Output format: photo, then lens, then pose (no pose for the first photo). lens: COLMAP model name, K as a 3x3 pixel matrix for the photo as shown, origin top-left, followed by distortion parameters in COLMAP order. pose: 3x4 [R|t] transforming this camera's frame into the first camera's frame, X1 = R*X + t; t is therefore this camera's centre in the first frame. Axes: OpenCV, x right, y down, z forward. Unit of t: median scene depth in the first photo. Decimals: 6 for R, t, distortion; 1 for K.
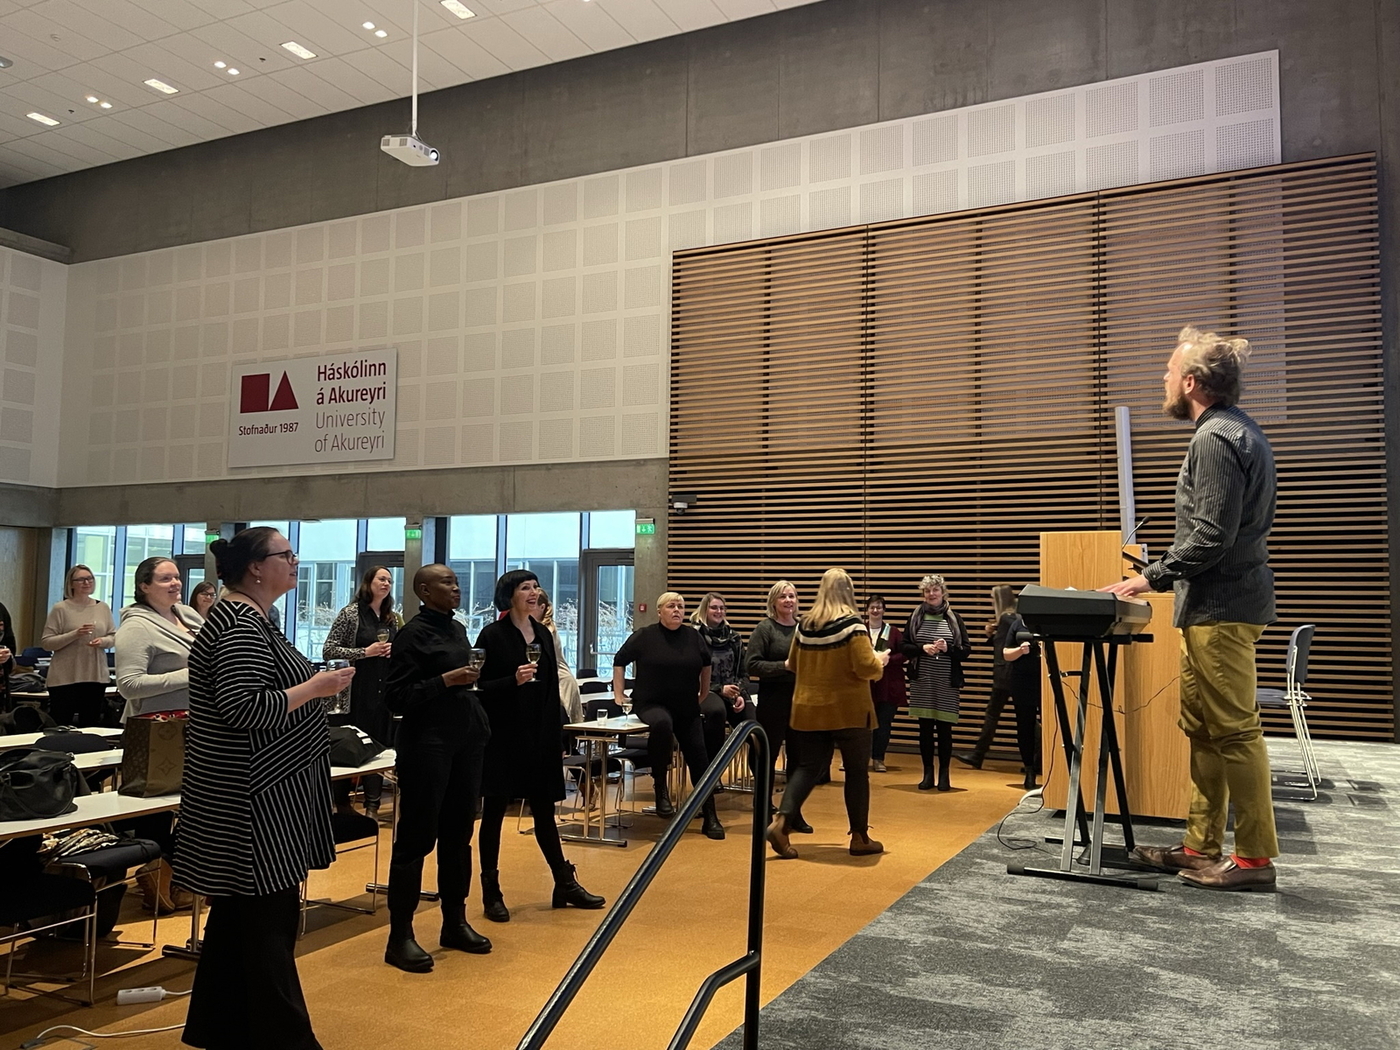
lens RADIAL K [[1174.4, 0, 689.4], [0, 1174.4, 531.3], [0, 0, 1]] dist [0.064358, -0.072471]
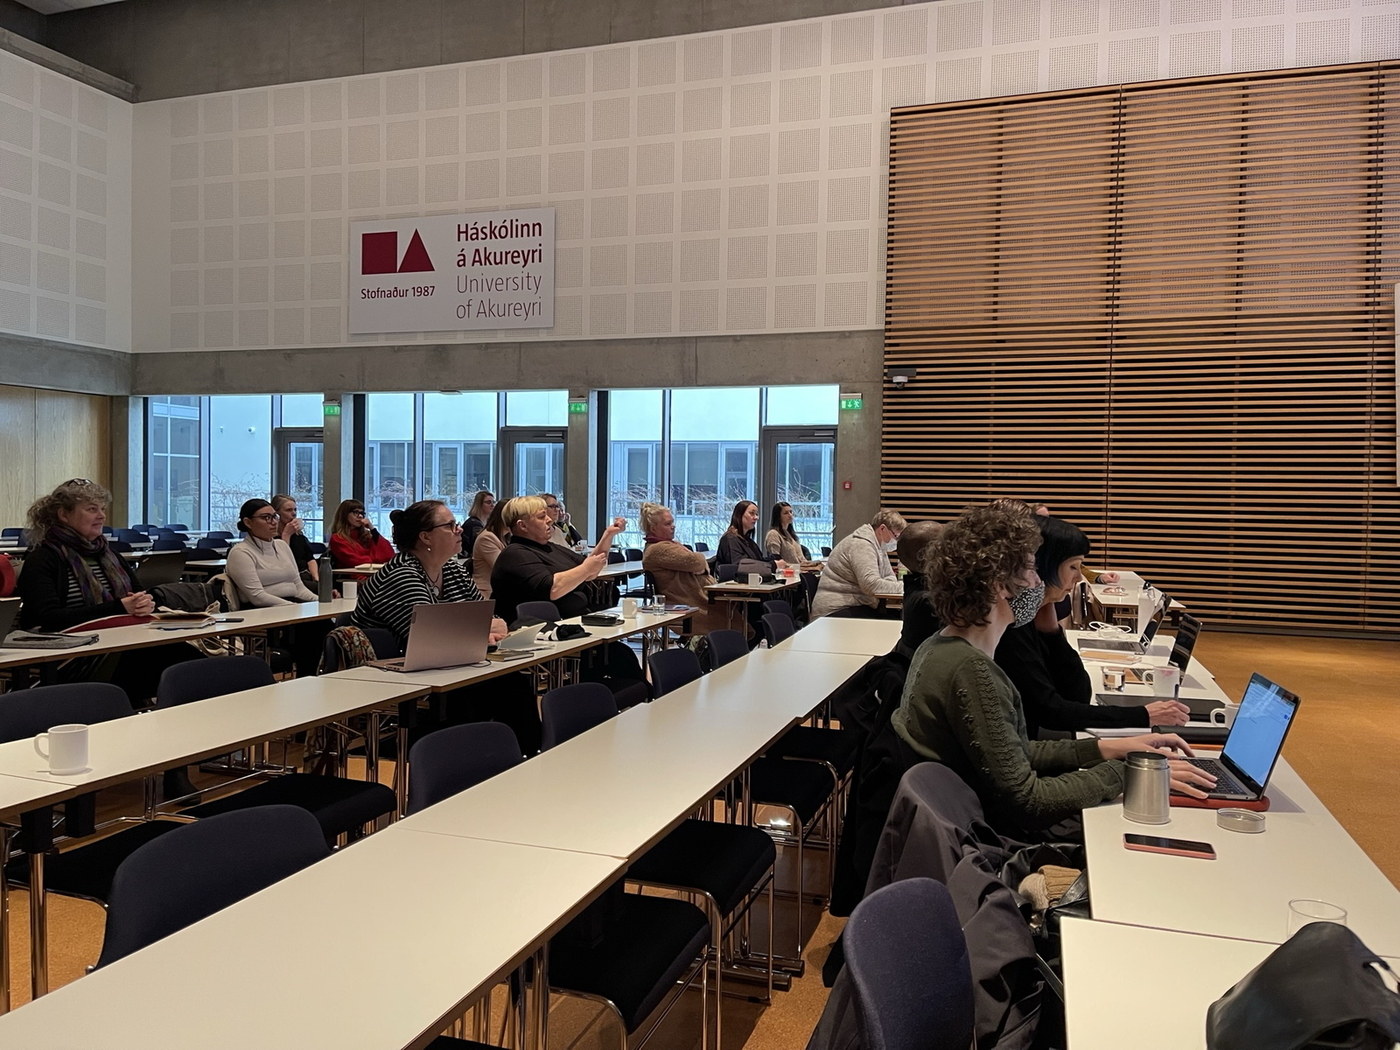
lens RADIAL K [[1066.1, 0, 699.3], [0, 1066.1, 520.9], [0, 0, 1]] dist [0.065970, -0.087127]
pose [[0.990224, -0.005122, 0.139395, -0.276285], [-0.008986, 0.994908, 0.100387, 0.006459], [-0.139199, -0.100658, 0.985135, 0.132808]]
